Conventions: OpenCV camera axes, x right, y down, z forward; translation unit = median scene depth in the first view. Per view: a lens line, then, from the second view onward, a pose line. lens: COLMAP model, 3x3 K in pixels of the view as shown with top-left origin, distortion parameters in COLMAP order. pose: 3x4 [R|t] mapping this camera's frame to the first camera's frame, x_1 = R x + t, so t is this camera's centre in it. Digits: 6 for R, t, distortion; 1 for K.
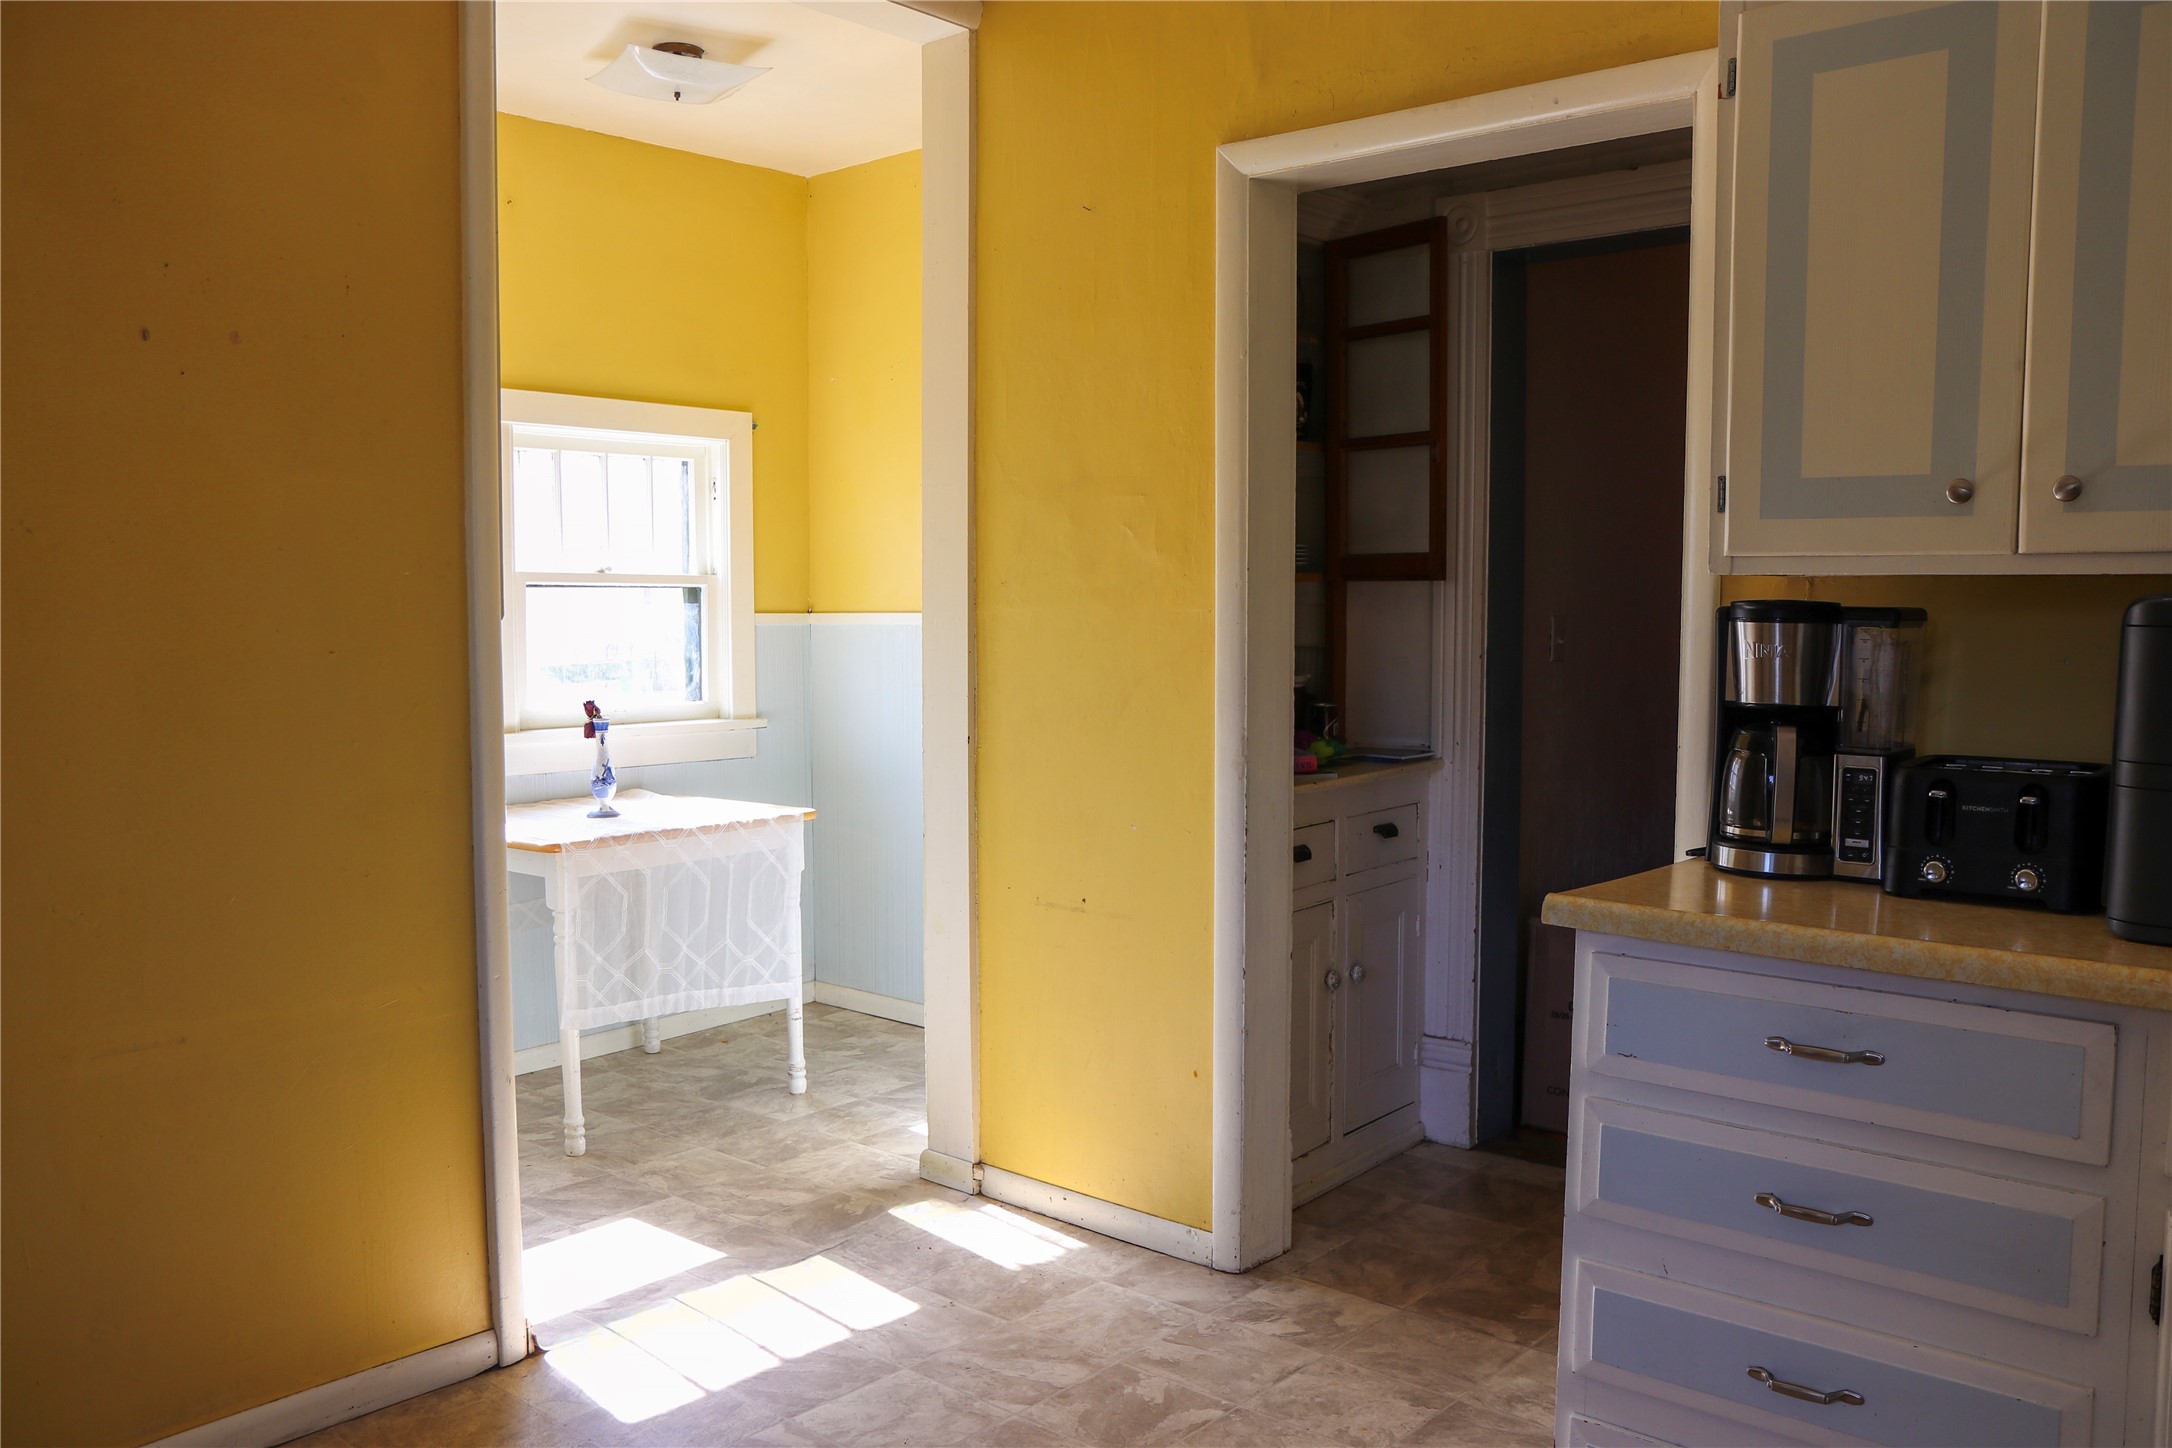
lens RADIAL K [[1690.9, 0, 1086.0], [0, 1690.9, 724.0], [0, 0, 1]] dist [-0.053632, 0.011654]
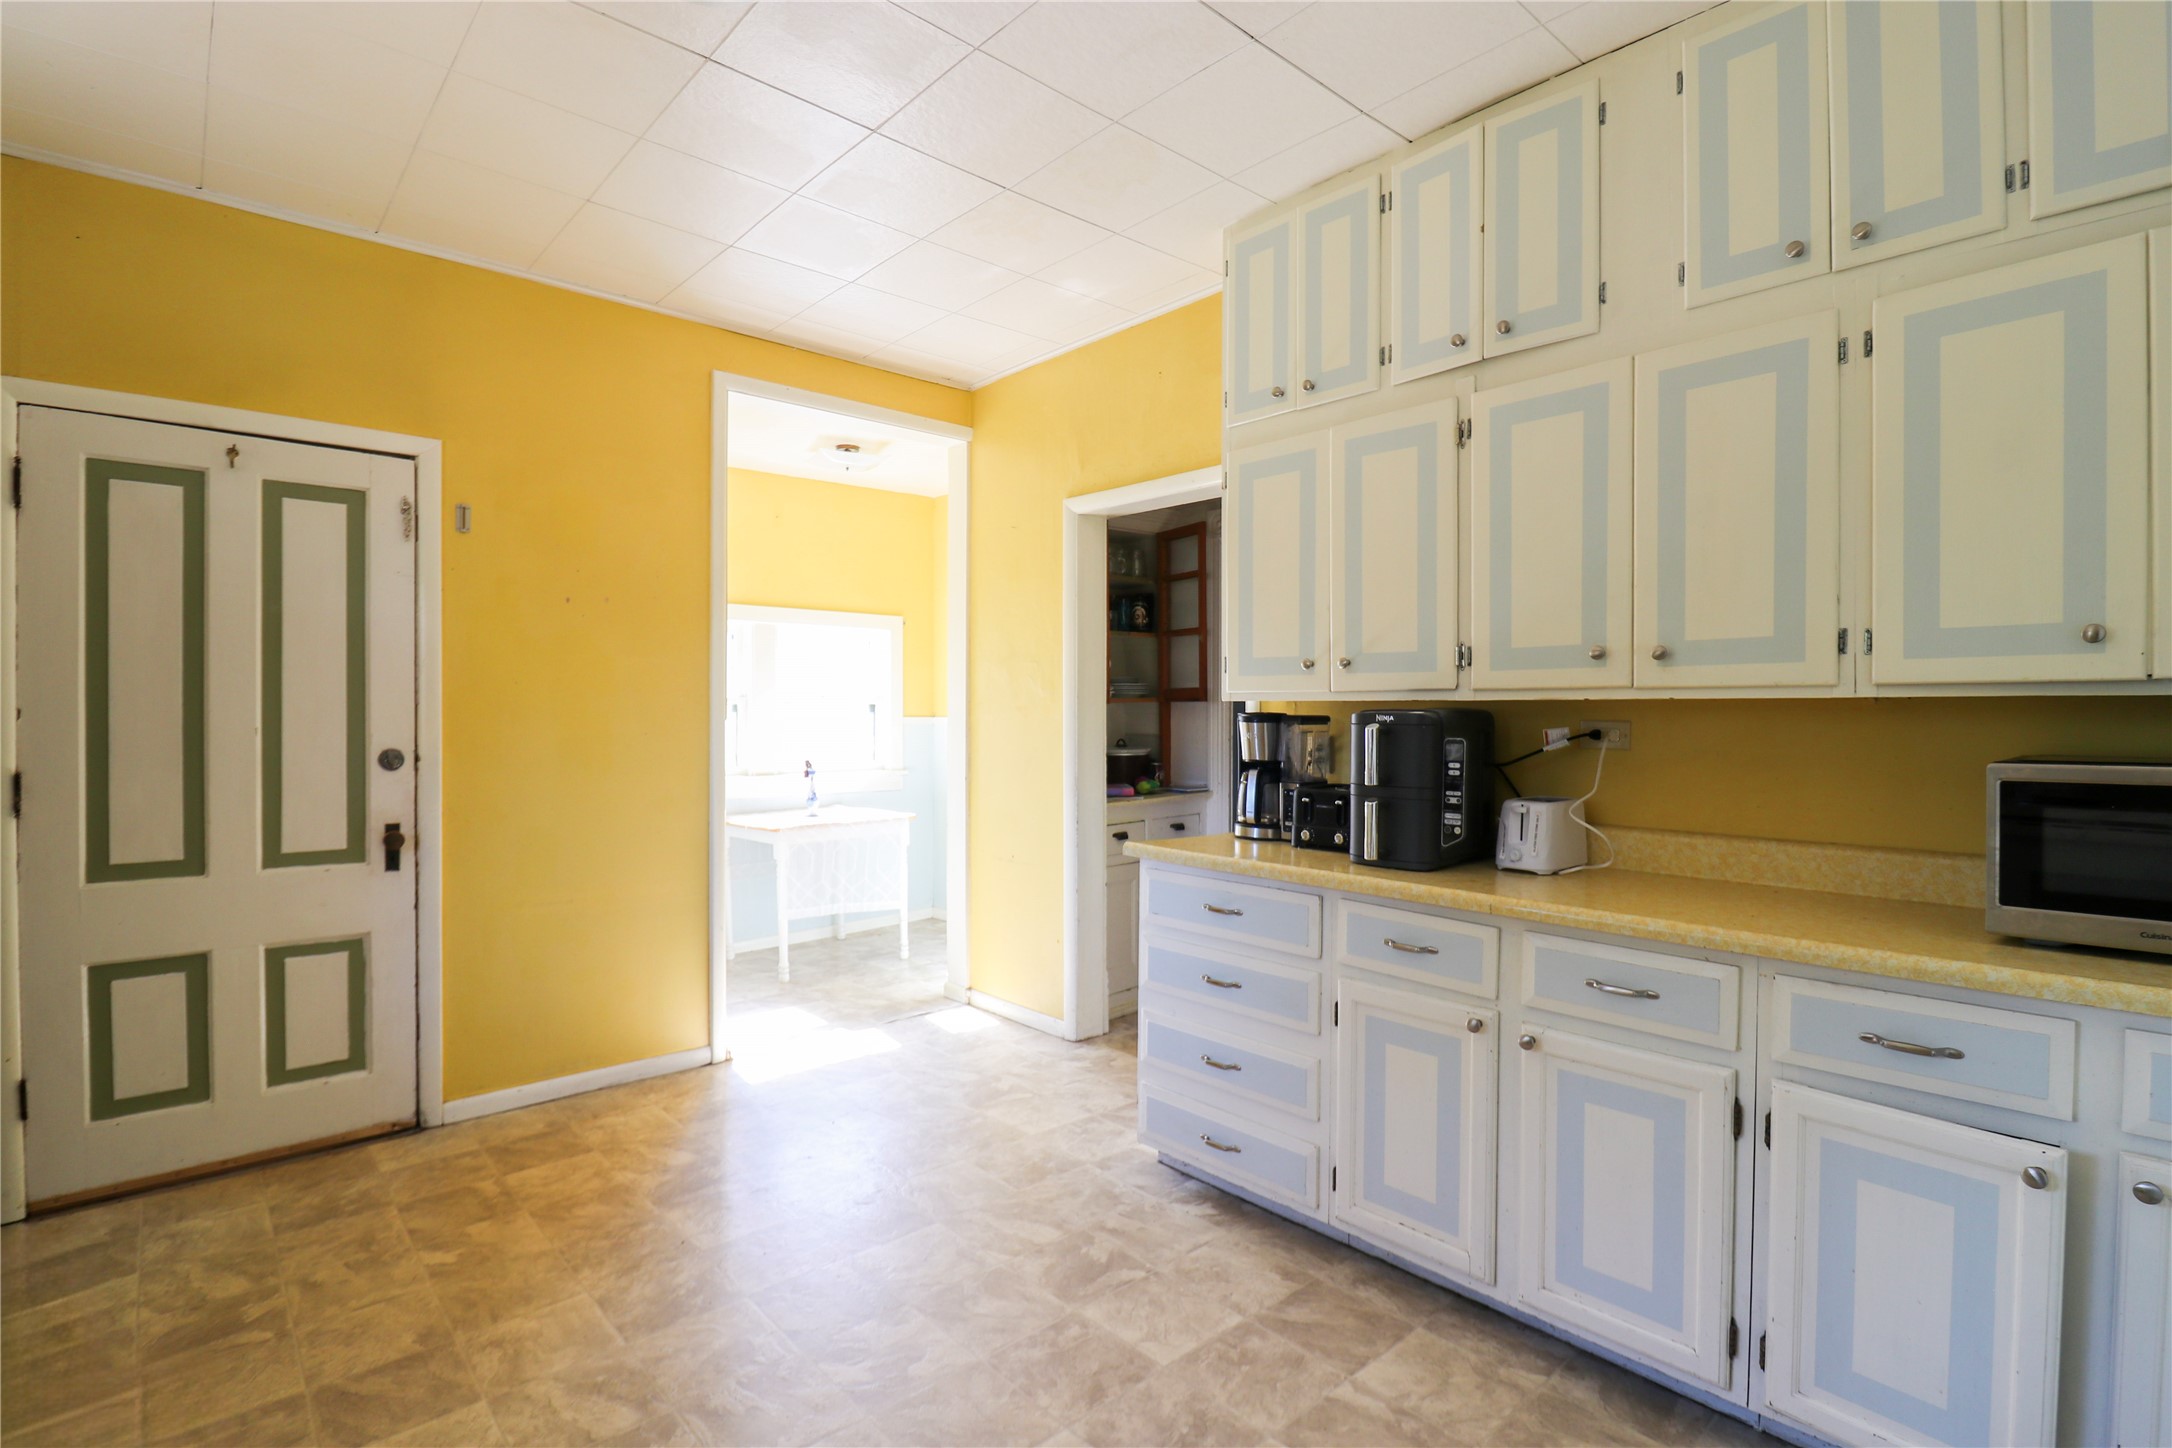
lens RADIAL K [[1003.6, 0, 1078.7], [0, 1003.6, 712.2], [0, 0, 1]] dist [0.000697, -0.016444]
pose [[0.993208, 0.002115, -0.116334, 0.234119], [-0.010328, 0.997491, -0.070042, 0.014379], [0.115894, 0.070767, 0.990737, -0.229529]]
